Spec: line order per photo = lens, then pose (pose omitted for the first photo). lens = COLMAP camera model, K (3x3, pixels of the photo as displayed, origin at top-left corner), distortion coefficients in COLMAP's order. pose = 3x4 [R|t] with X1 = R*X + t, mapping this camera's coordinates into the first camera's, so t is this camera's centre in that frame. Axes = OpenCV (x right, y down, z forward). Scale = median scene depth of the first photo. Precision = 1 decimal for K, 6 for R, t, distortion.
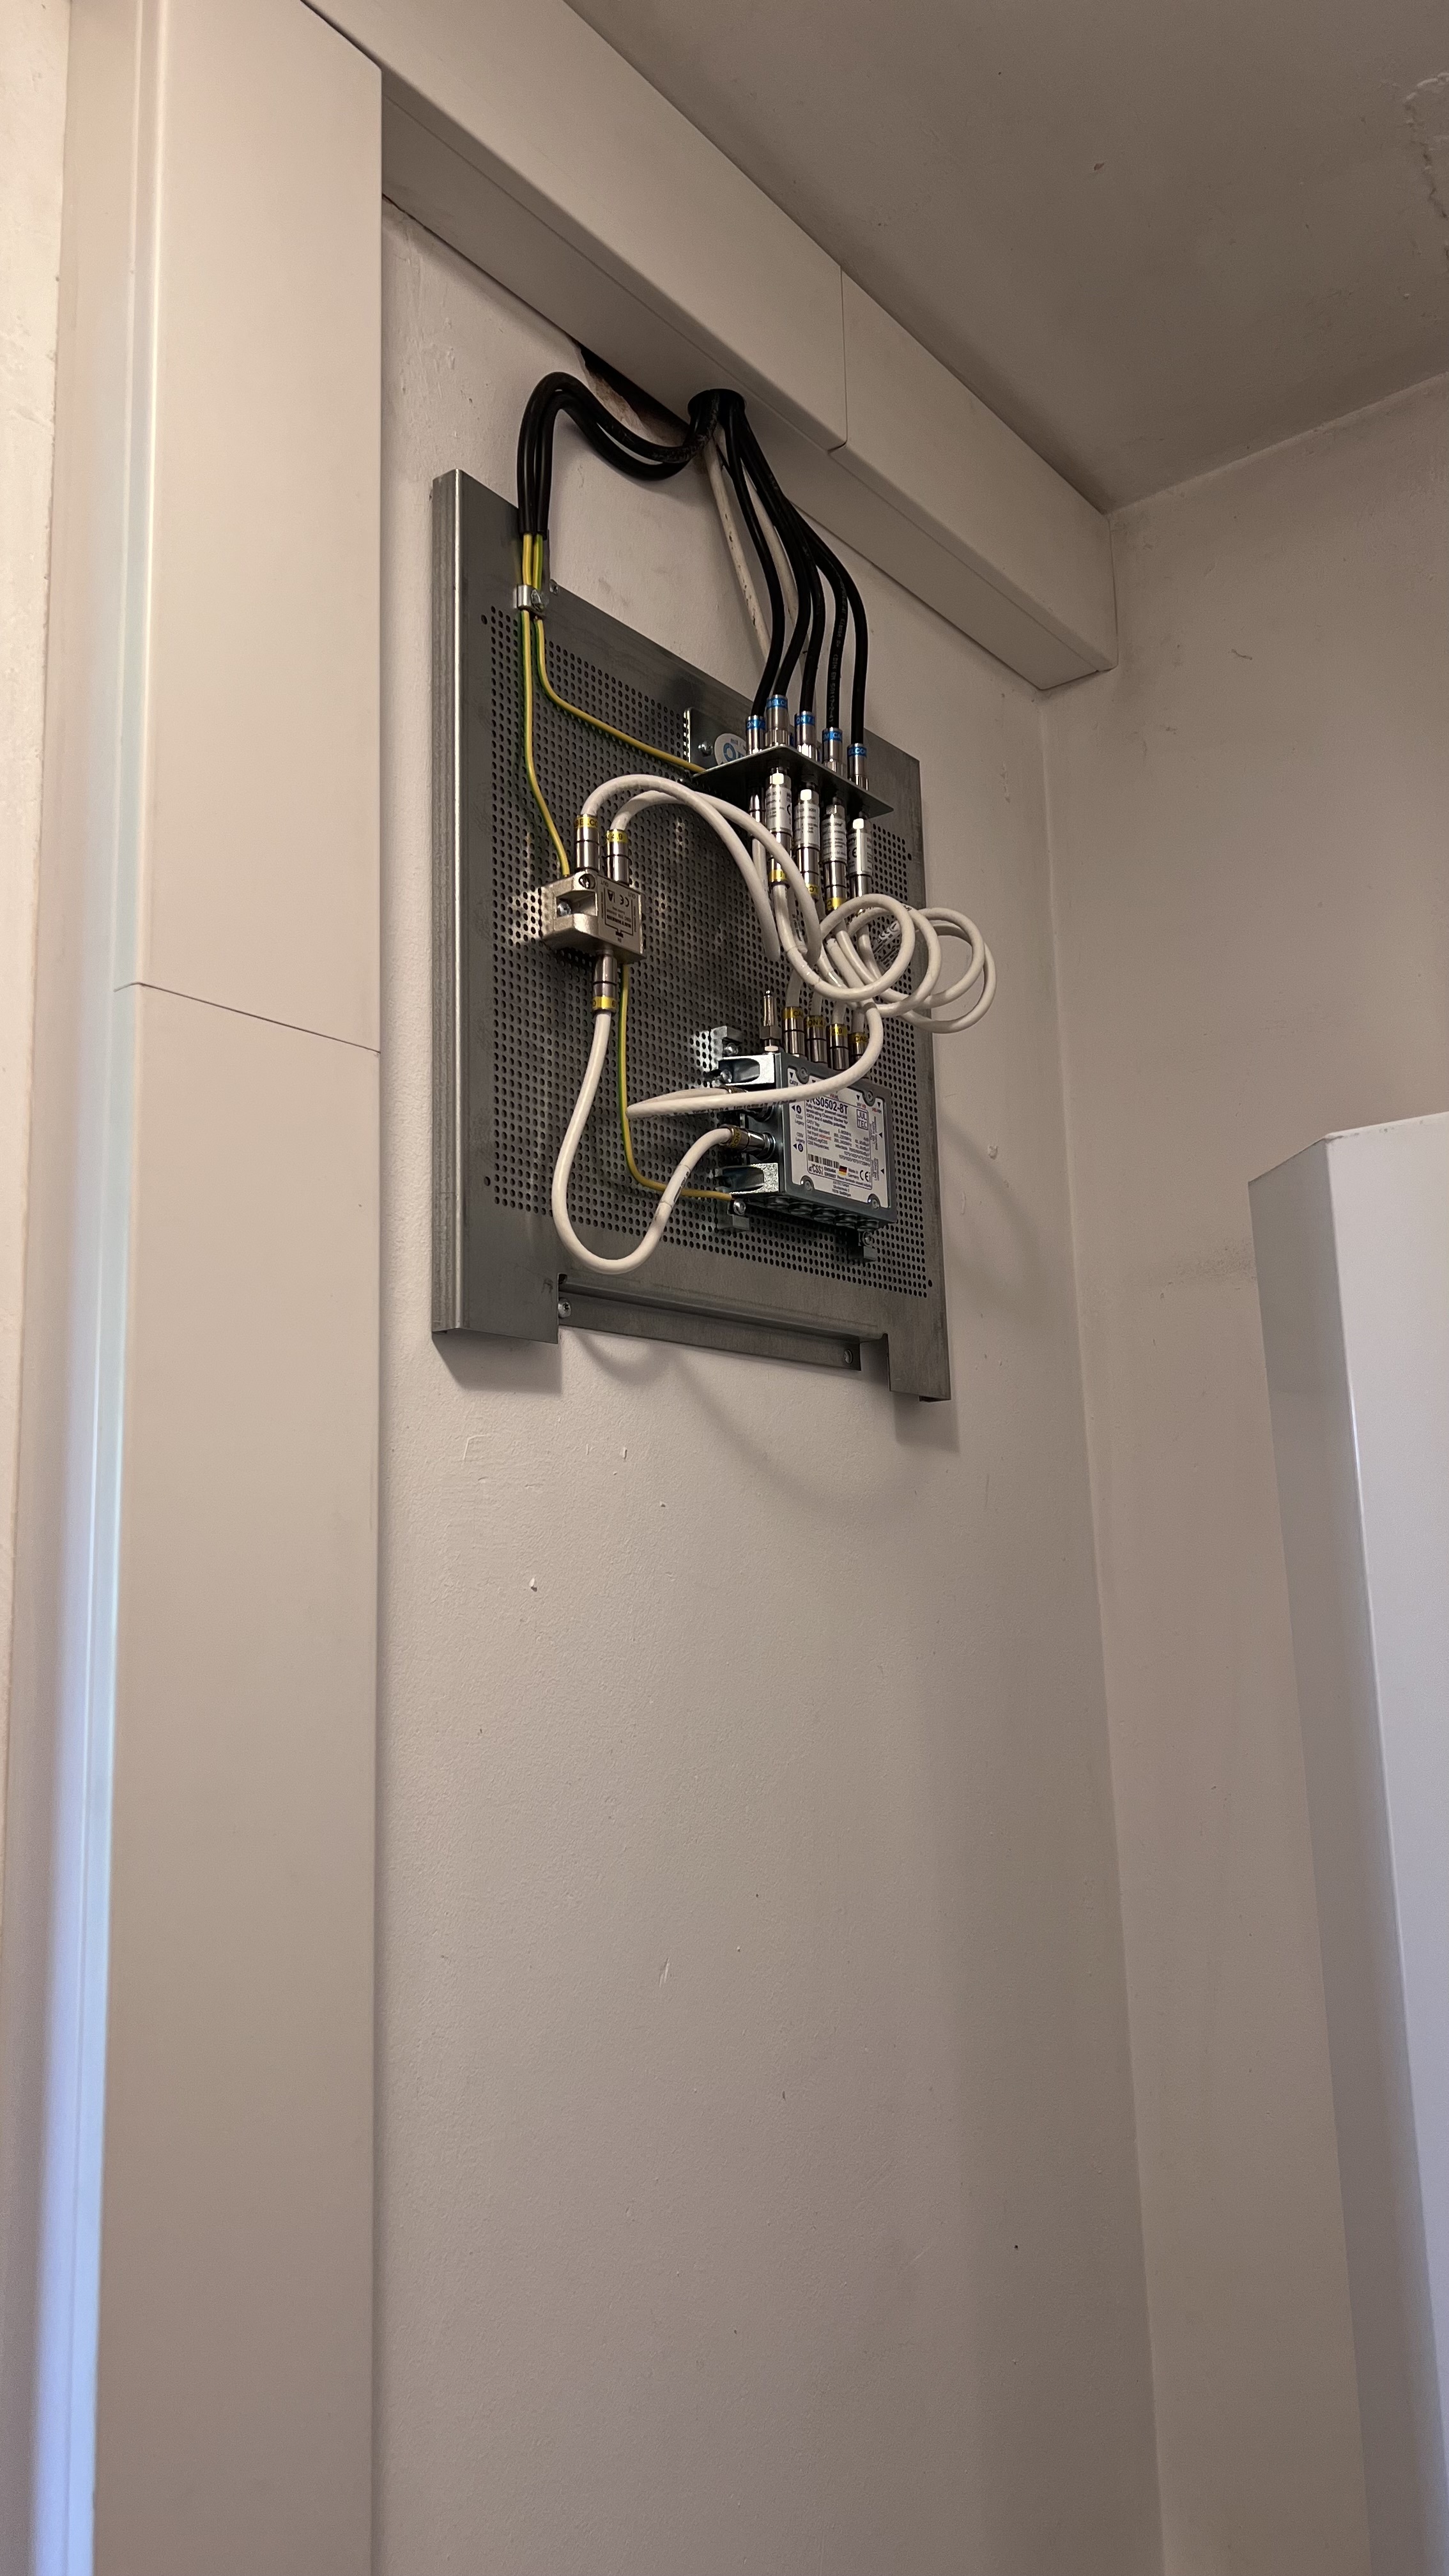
lens RADIAL K [[1901.6, 0, 724.5], [0, 1901.6, 1288.0], [0, 0, 1]] dist [0.202628, -0.316530]
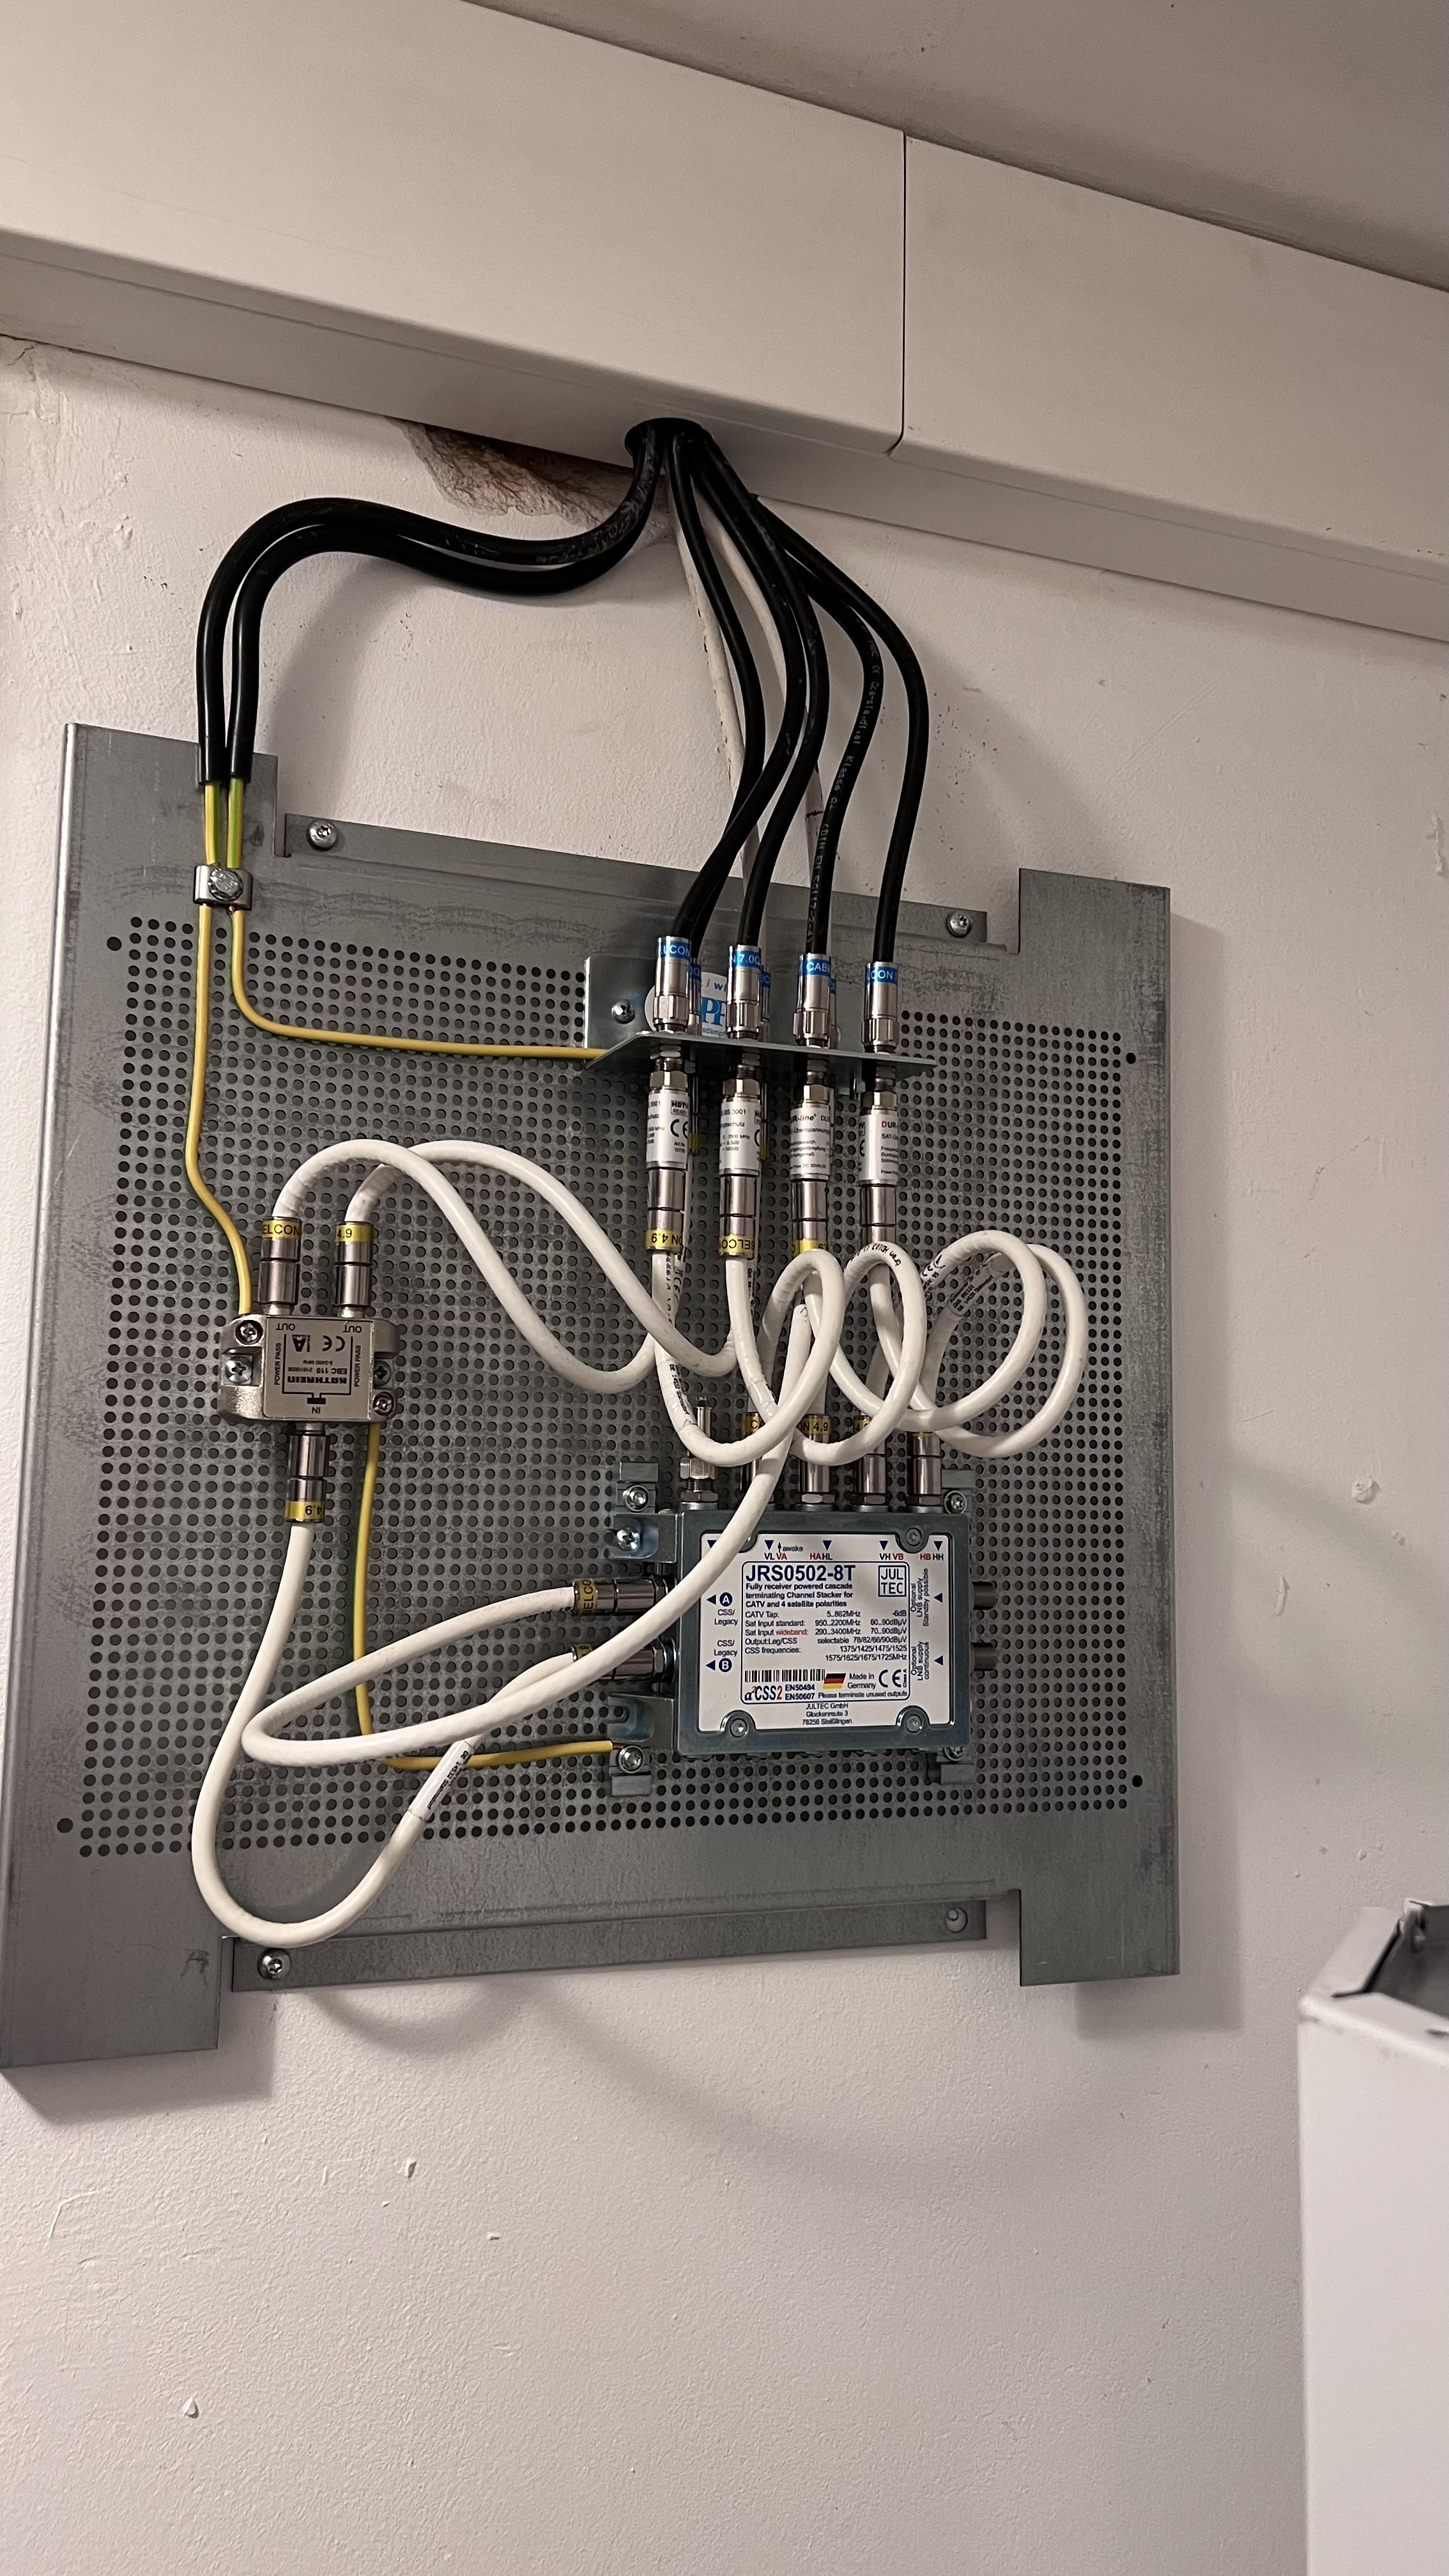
lens RADIAL K [[1901.6, 0, 724.5], [0, 1901.6, 1288.0], [0, 0, 1]] dist [0.202628, -0.316530]
pose [[0.857382, -0.001034, -0.514679, 0.348715], [0.044757, 0.996360, 0.072557, -0.233477], [0.512730, -0.085245, 0.854307, 0.466117]]
